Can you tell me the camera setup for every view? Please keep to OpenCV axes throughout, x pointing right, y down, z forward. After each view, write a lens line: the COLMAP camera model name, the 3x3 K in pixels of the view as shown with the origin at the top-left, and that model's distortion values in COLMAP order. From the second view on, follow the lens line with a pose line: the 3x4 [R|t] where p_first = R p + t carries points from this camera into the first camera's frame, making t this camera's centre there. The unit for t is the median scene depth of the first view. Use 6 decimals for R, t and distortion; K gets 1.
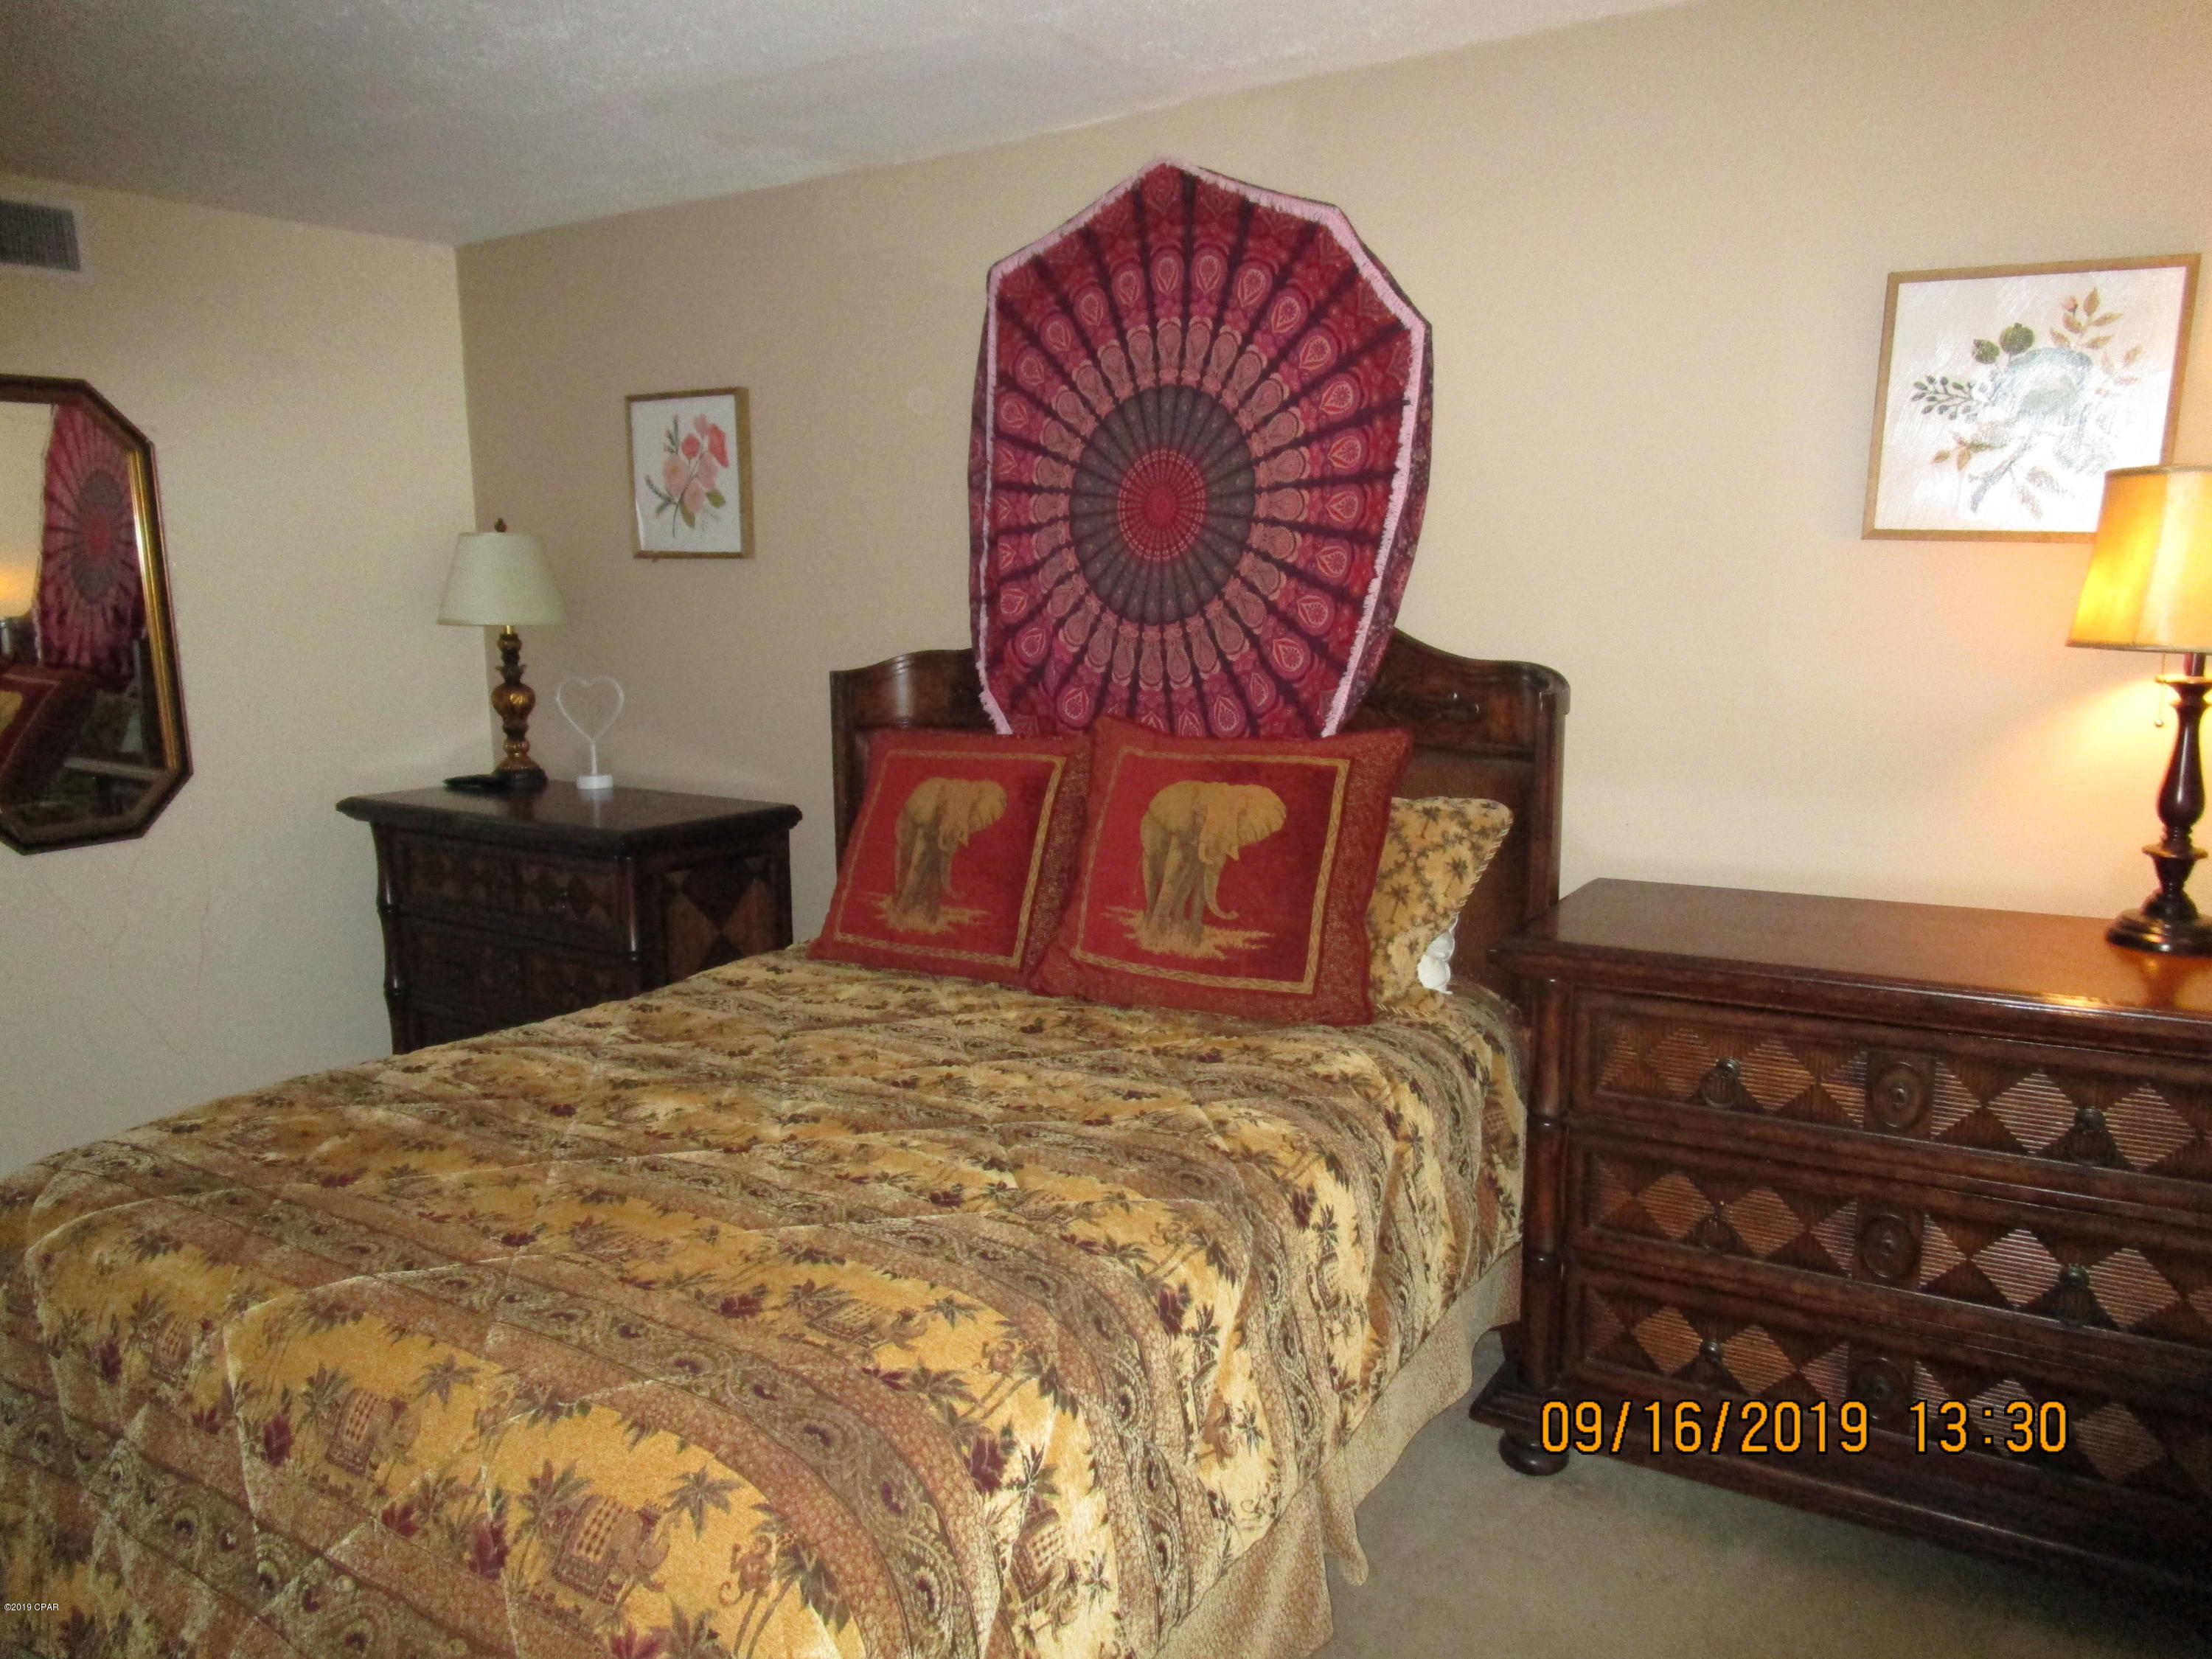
lens RADIAL K [[1533.5, 0, 1106.0], [0, 1533.5, 829.5], [0, 0, 1]] dist [0.003360, 0.002963]
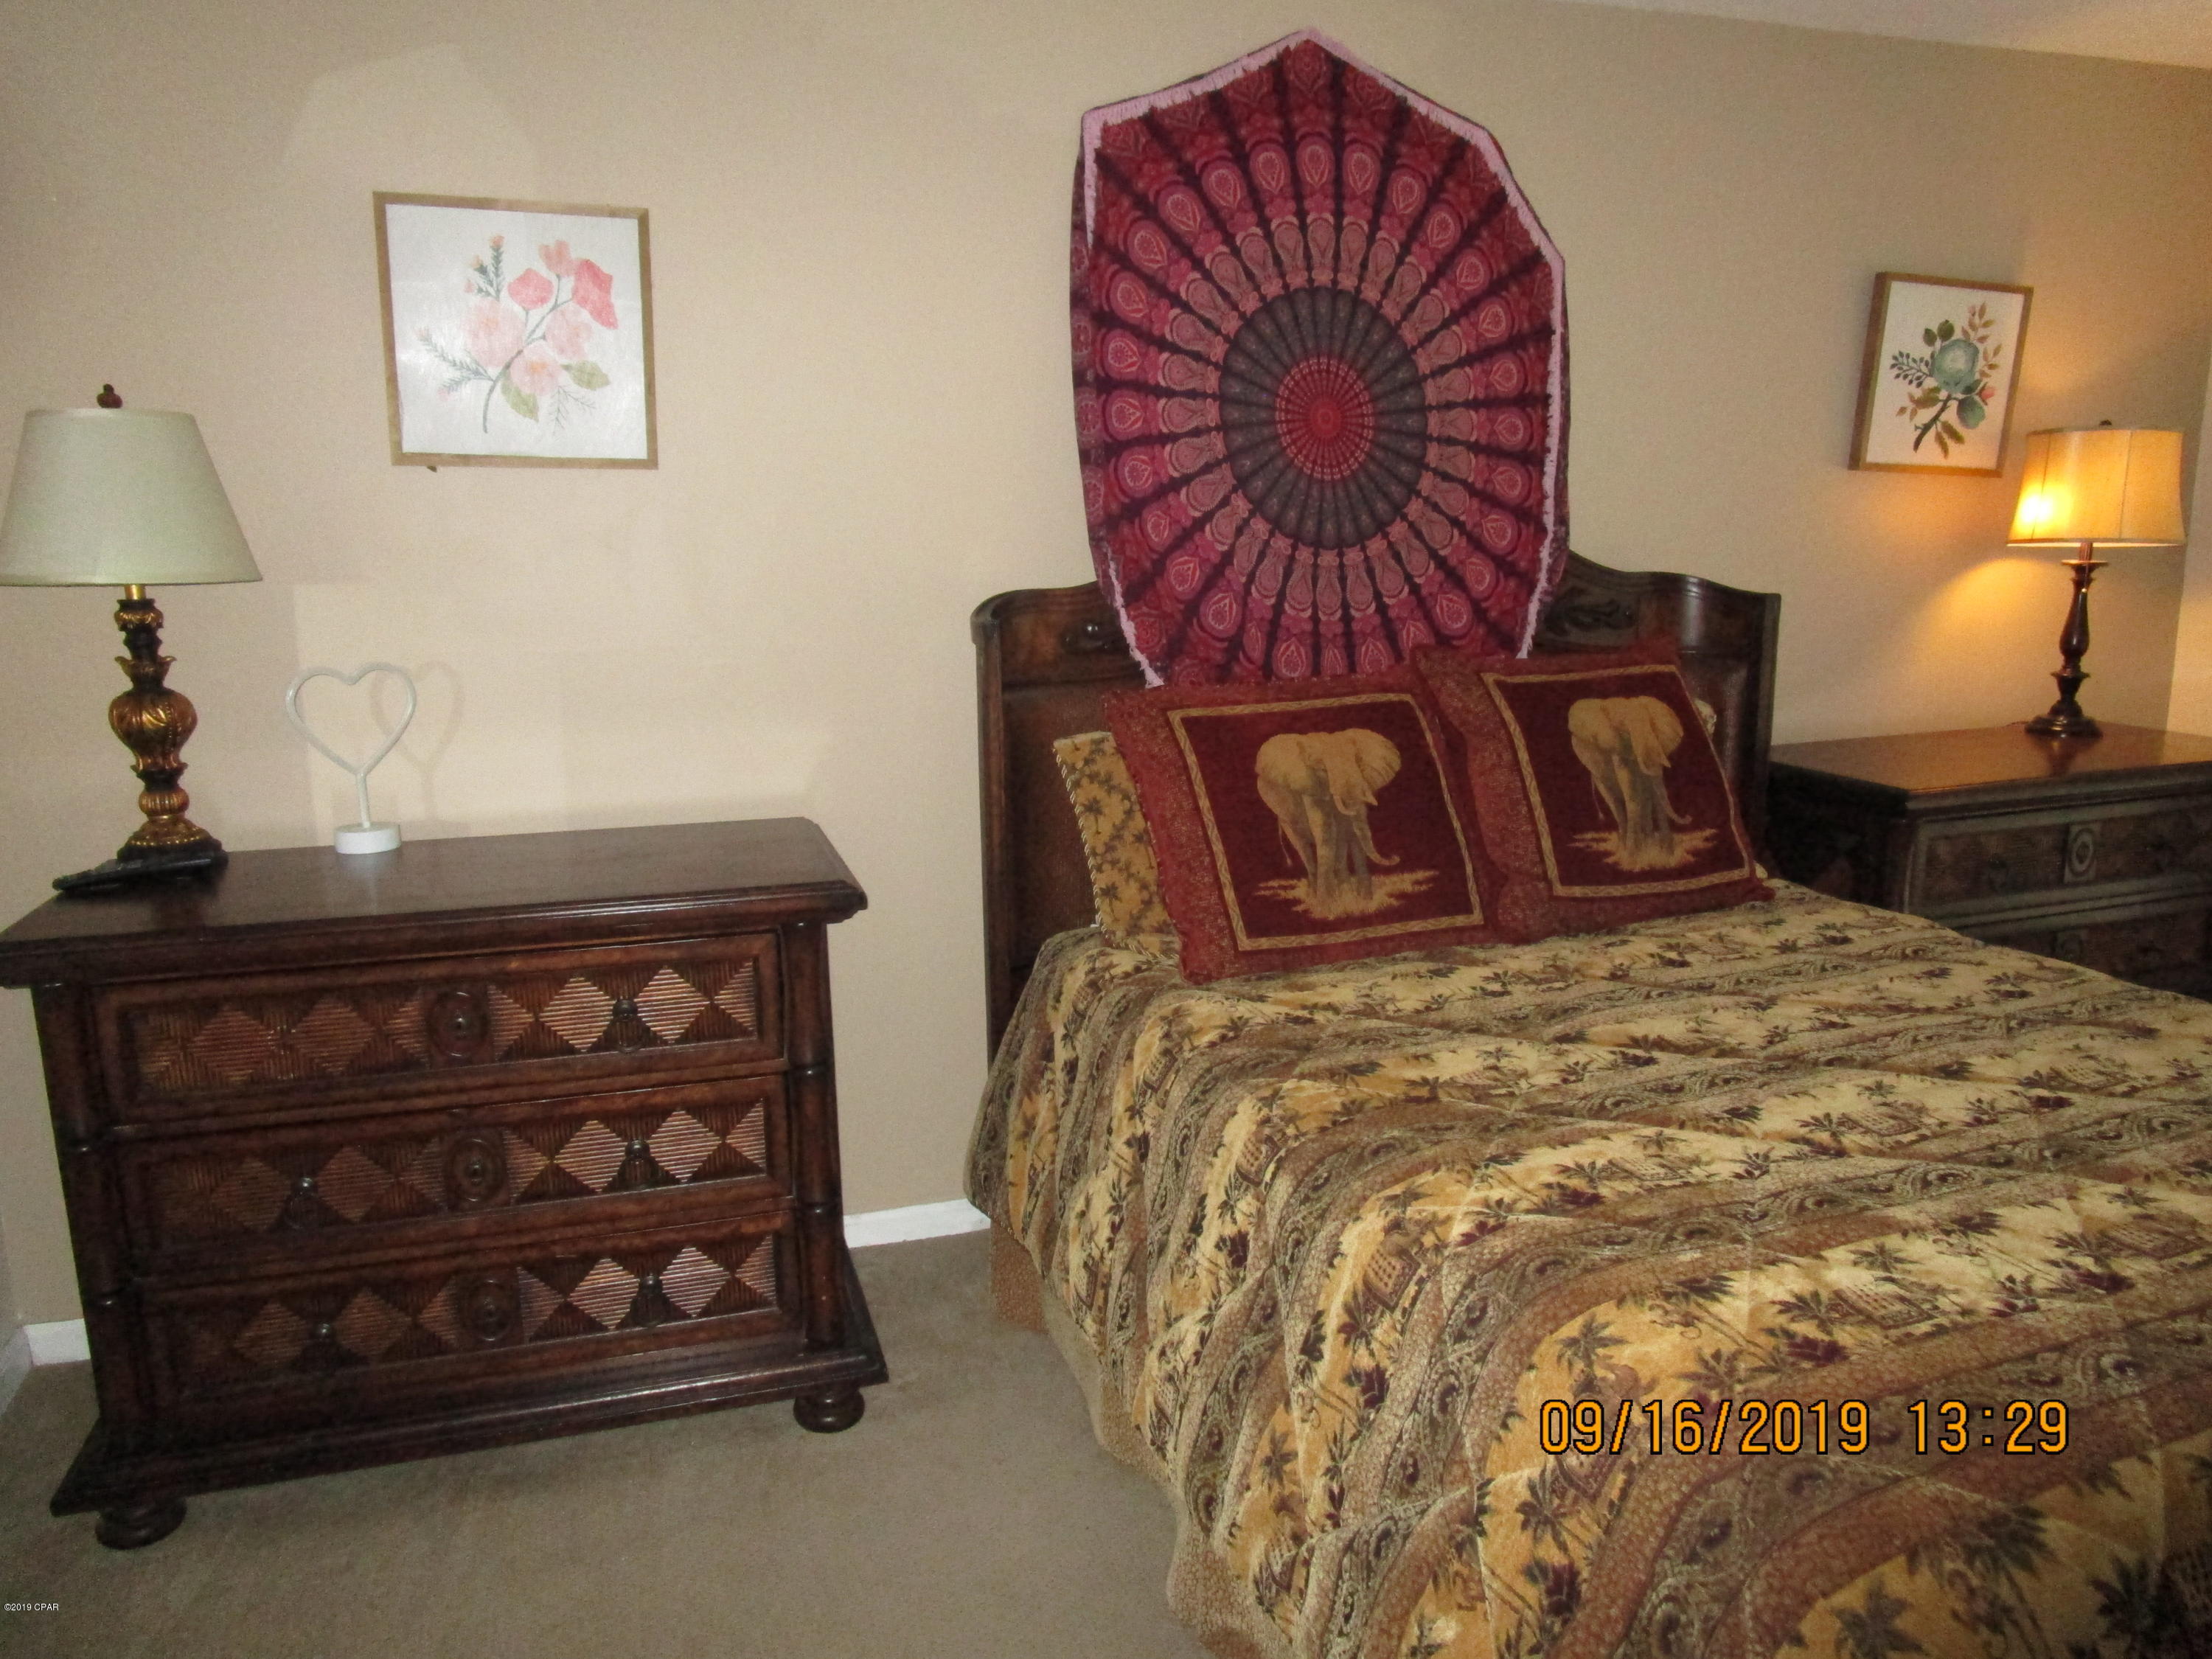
lens RADIAL K [[1606.3, 0, 1106.0], [0, 1606.3, 829.5], [0, 0, 1]] dist [0.003674, -0.001440]
pose [[0.622720, -0.153614, 0.767217, -0.841804], [0.127959, 0.987331, 0.093827, -0.076128], [-0.771911, 0.039744, 0.634487, 0.506949]]
